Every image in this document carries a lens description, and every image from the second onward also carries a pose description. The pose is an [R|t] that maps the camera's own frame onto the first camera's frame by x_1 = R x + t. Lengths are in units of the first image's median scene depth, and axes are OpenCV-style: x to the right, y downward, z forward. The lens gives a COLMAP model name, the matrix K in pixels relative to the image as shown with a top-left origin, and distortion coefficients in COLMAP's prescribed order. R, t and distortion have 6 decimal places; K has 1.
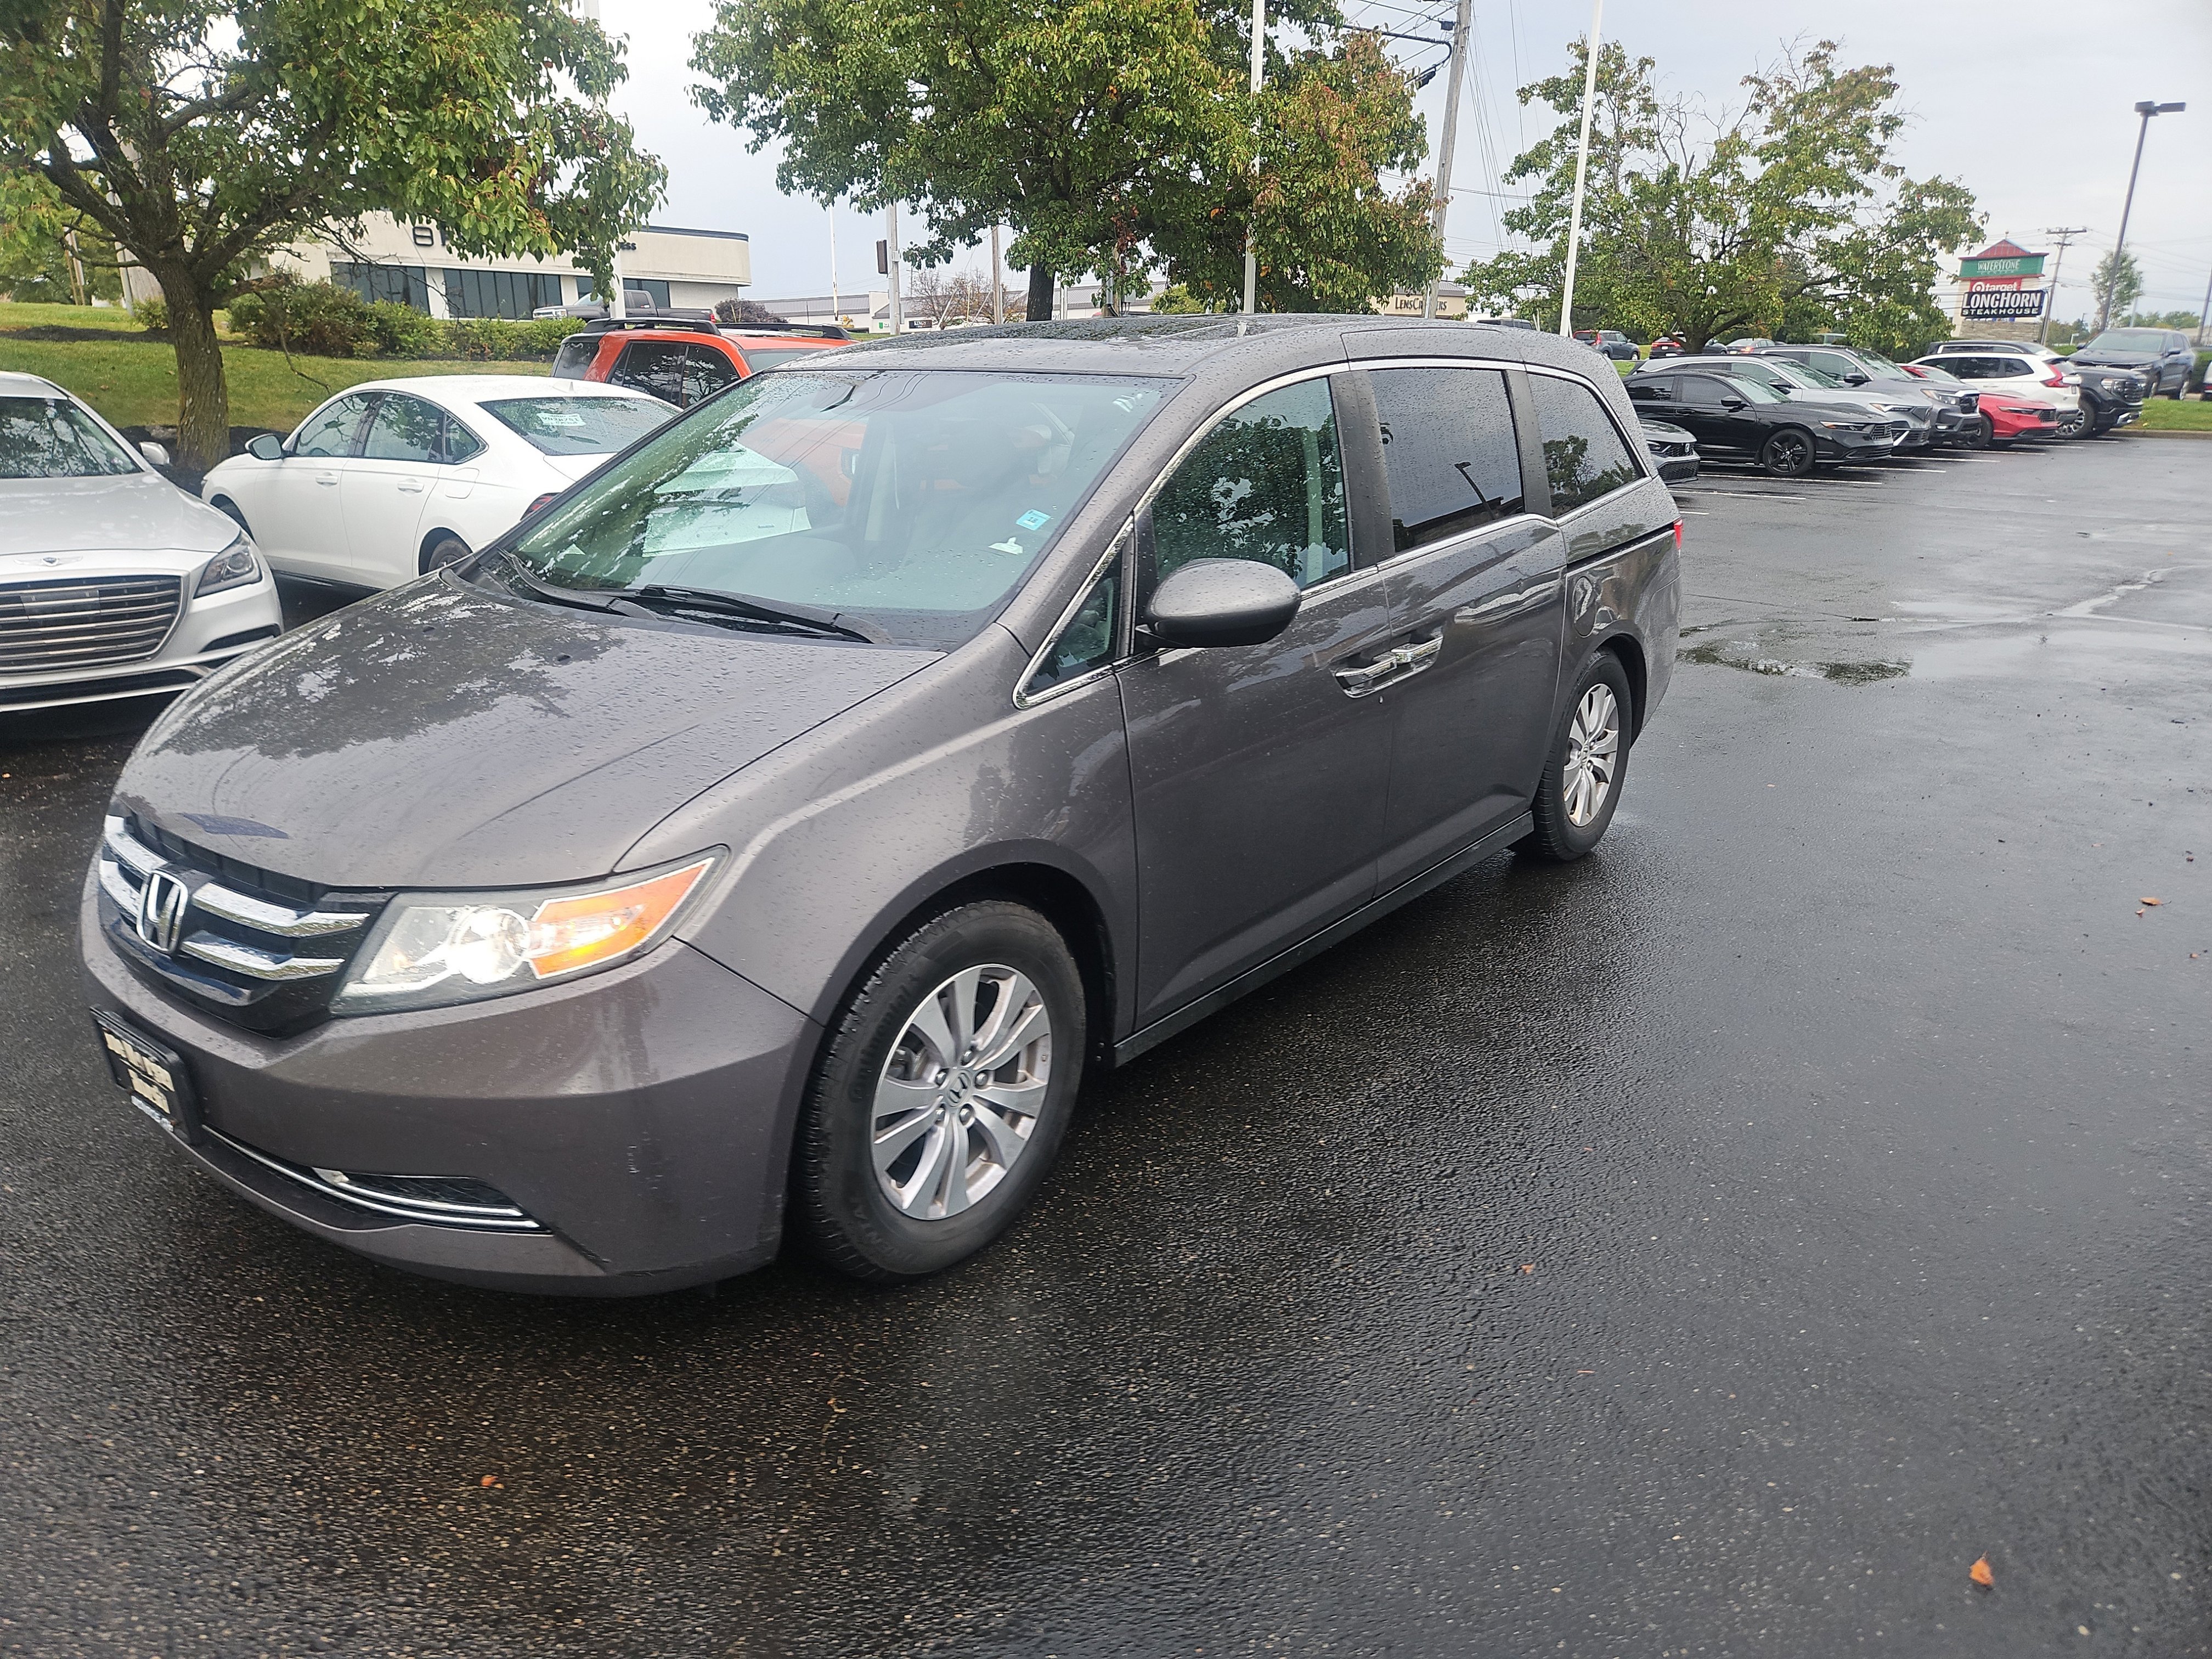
lens RADIAL K [[1459.3, 0, 1041.9], [0, 1459.3, 866.2], [0, 0, 1]] dist [0.086045, -0.068364]
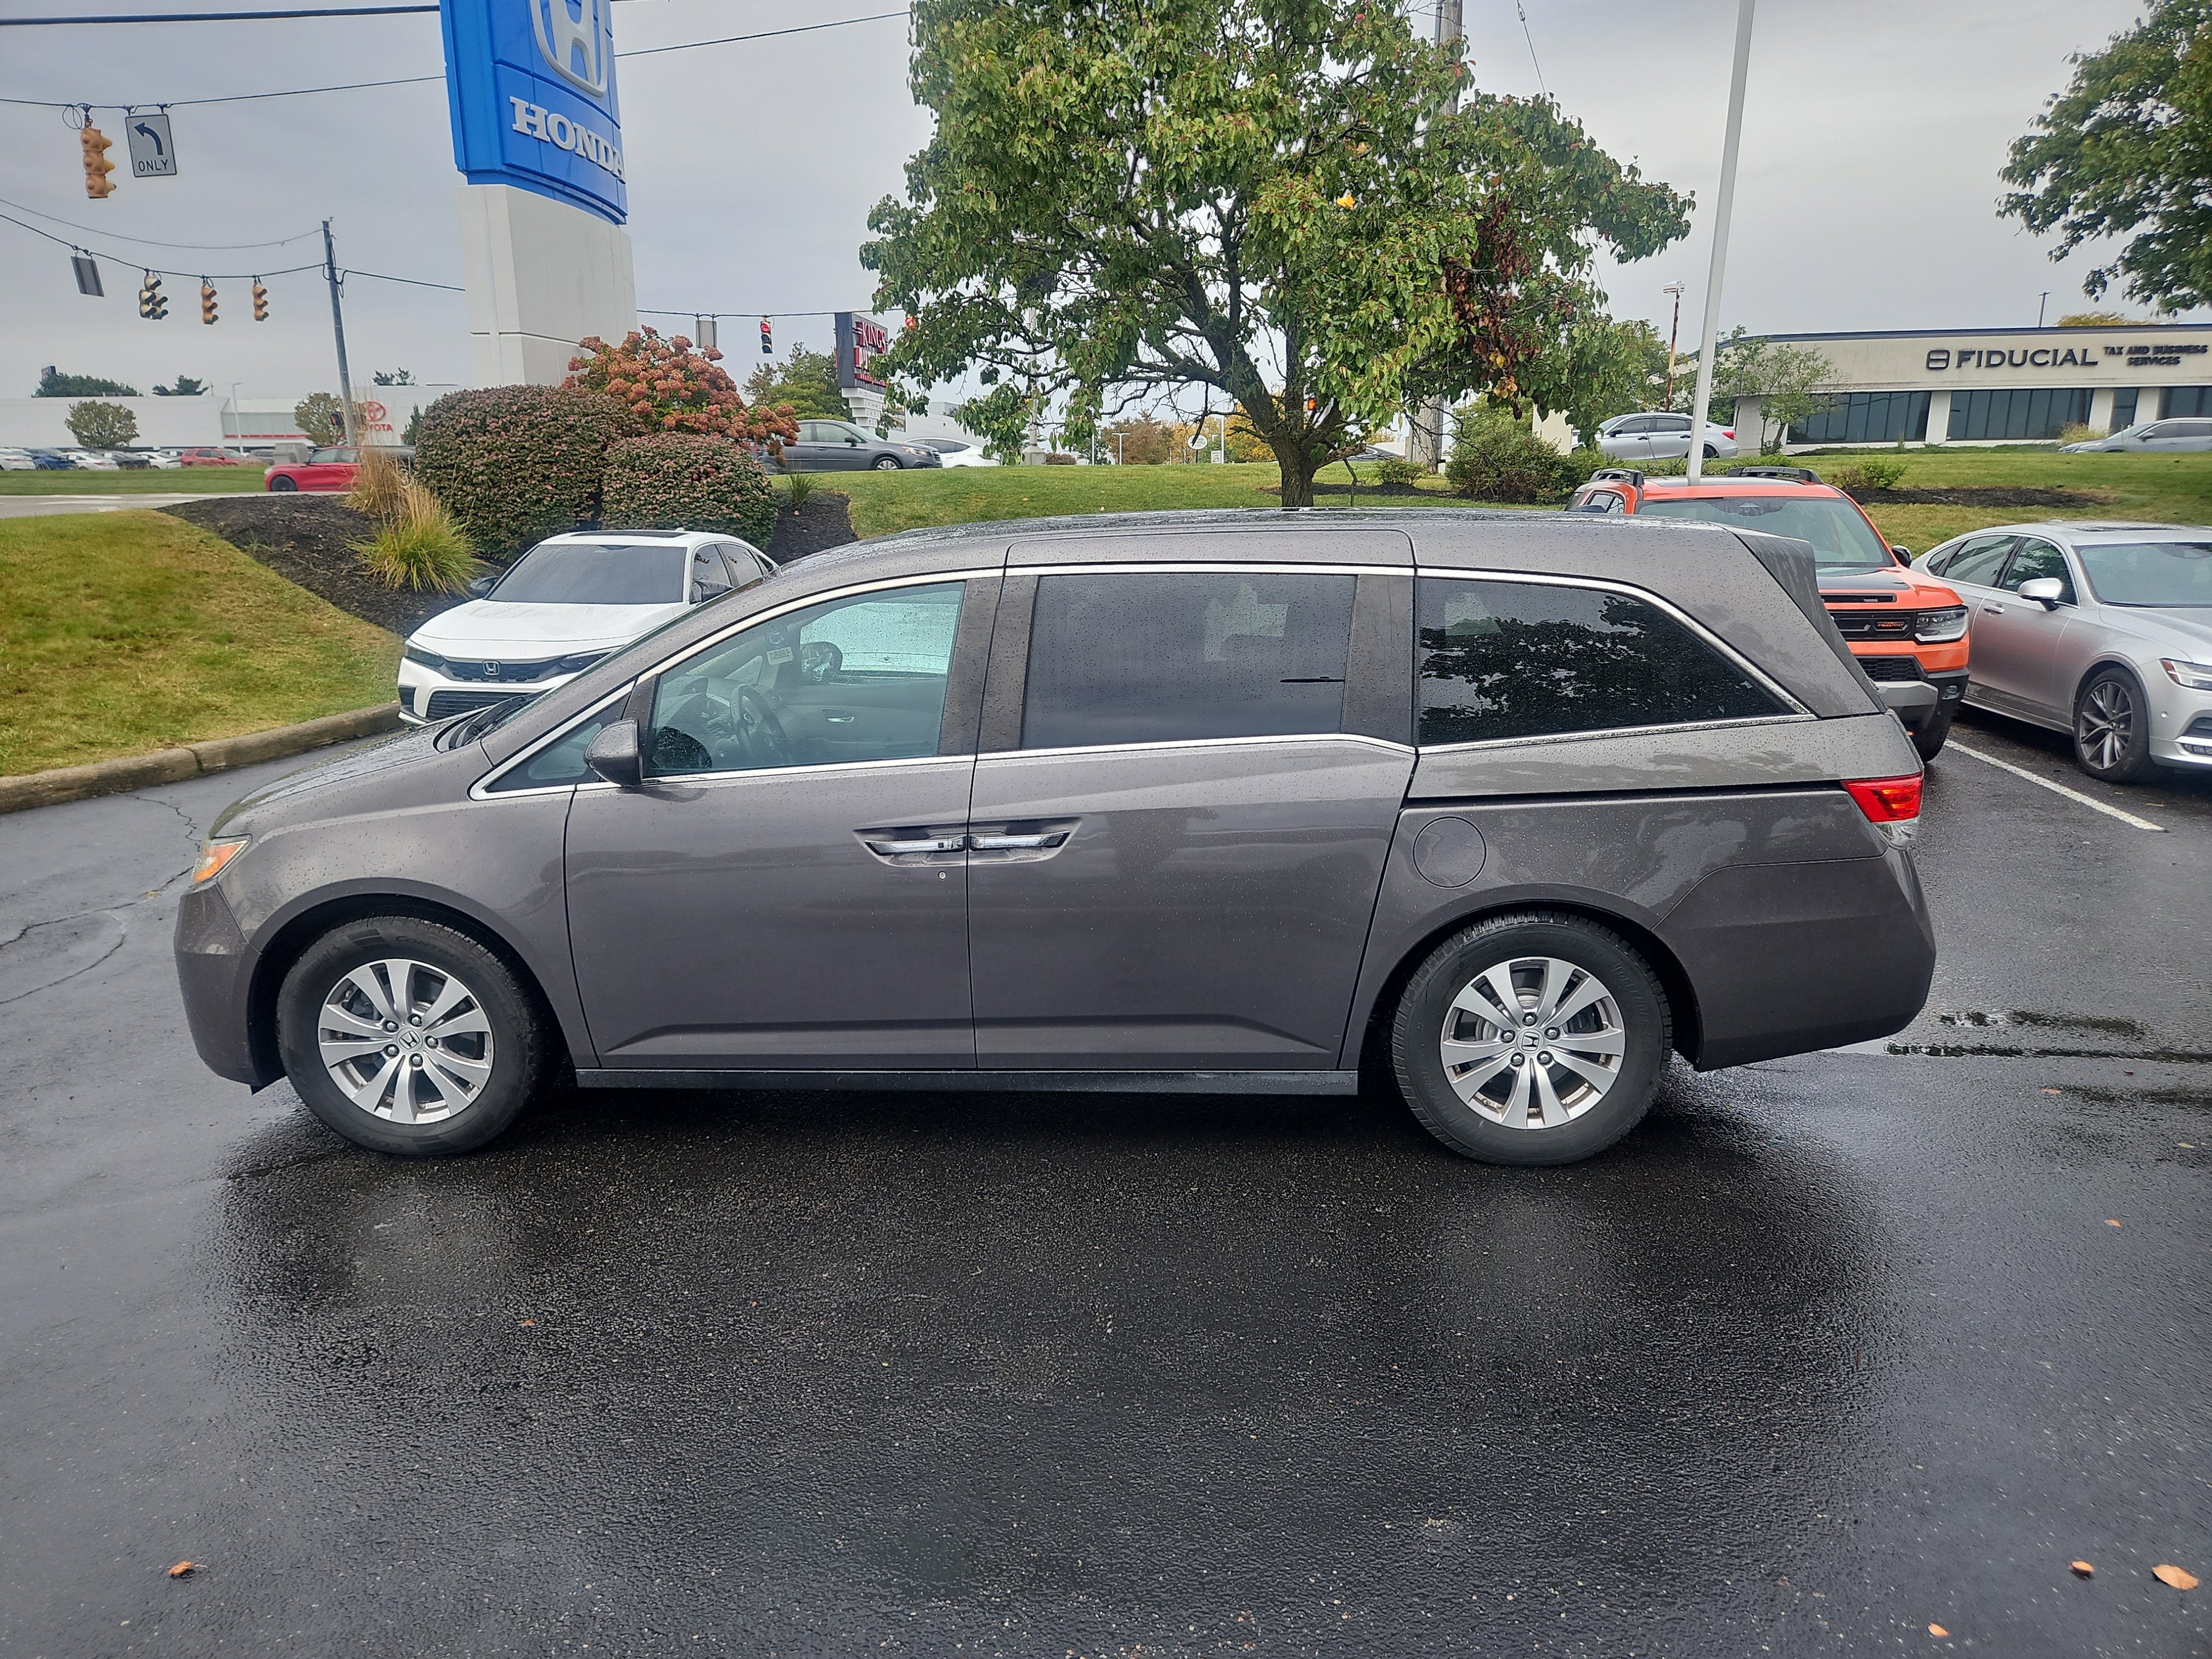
lens RADIAL K [[1480.6, 0, 1048.2], [0, 1480.6, 866.6], [0, 0, 1]] dist [0.085058, -0.077385]
pose [[0.597168, 0.188533, -0.779645, 0.434918], [-0.249259, 0.967480, 0.043036, -0.072111], [0.762405, 0.168634, 0.624742, 0.148475]]
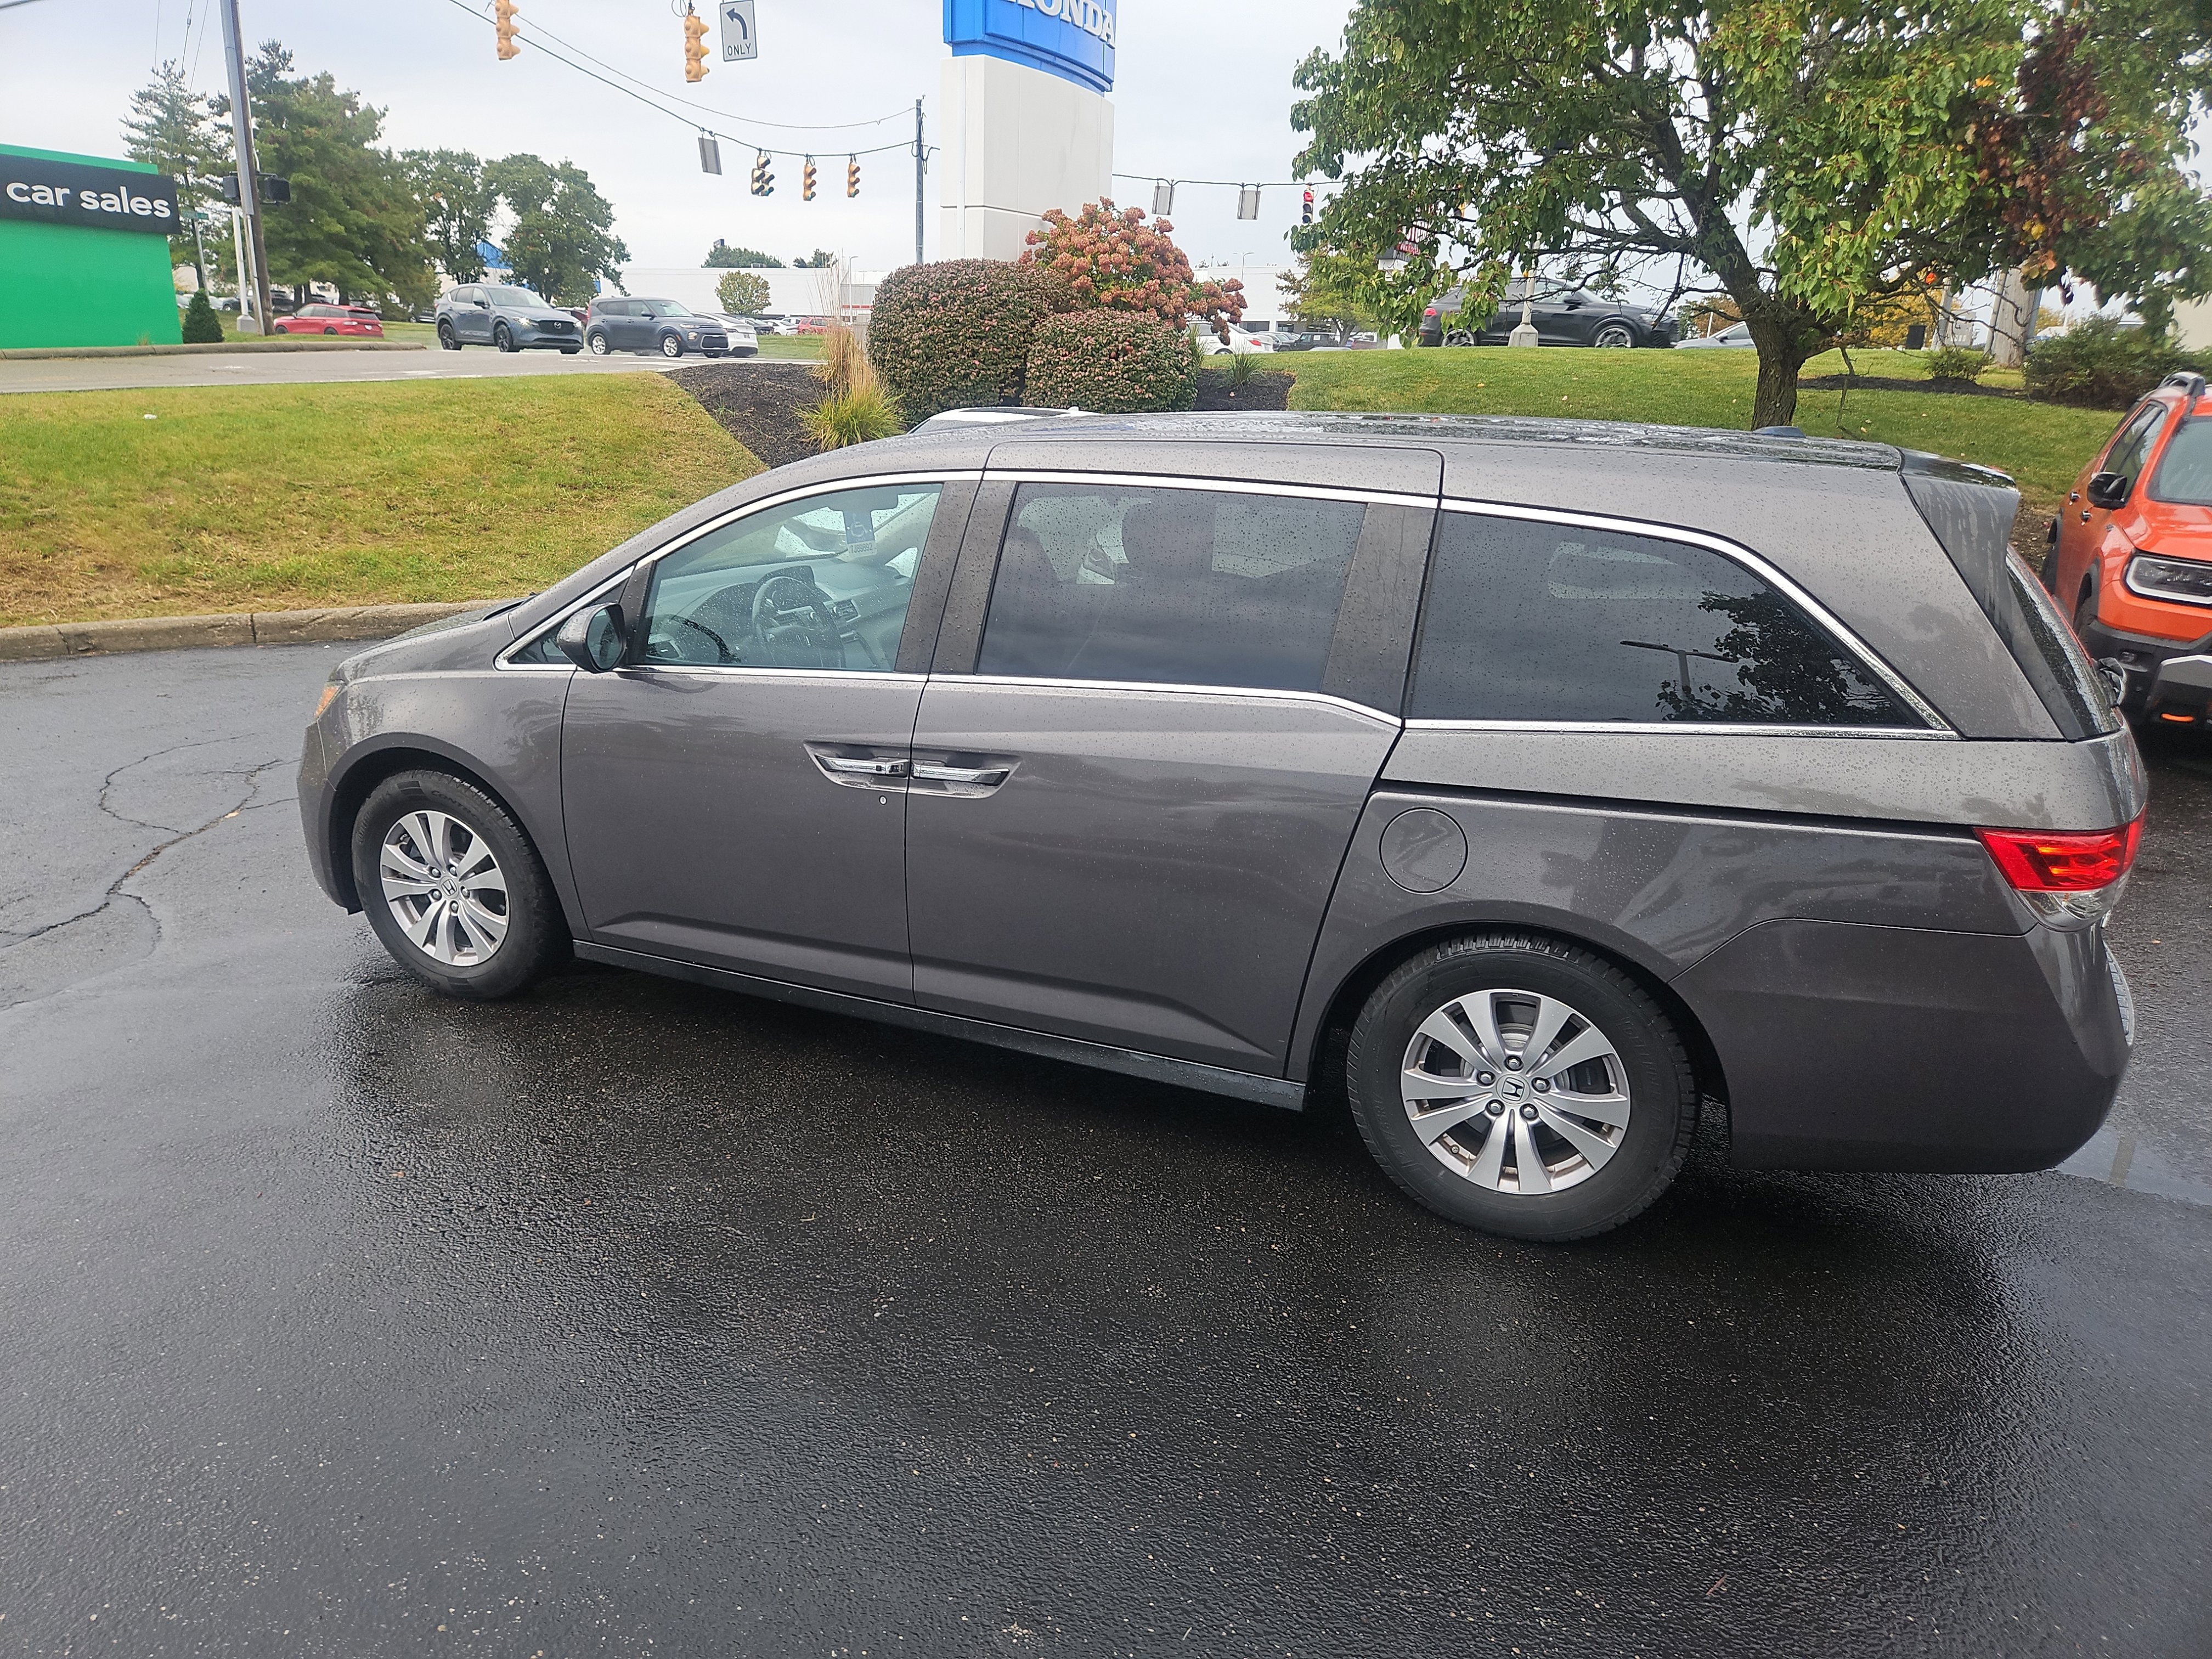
lens RADIAL K [[1459.3, 0, 1041.9], [0, 1459.3, 866.2], [0, 0, 1]] dist [0.086045, -0.068364]
pose [[0.278310, 0.313219, -0.907985, 0.461742], [-0.330899, 0.918730, 0.215501, -0.126083], [0.901693, 0.240475, 0.359335, 0.290977]]
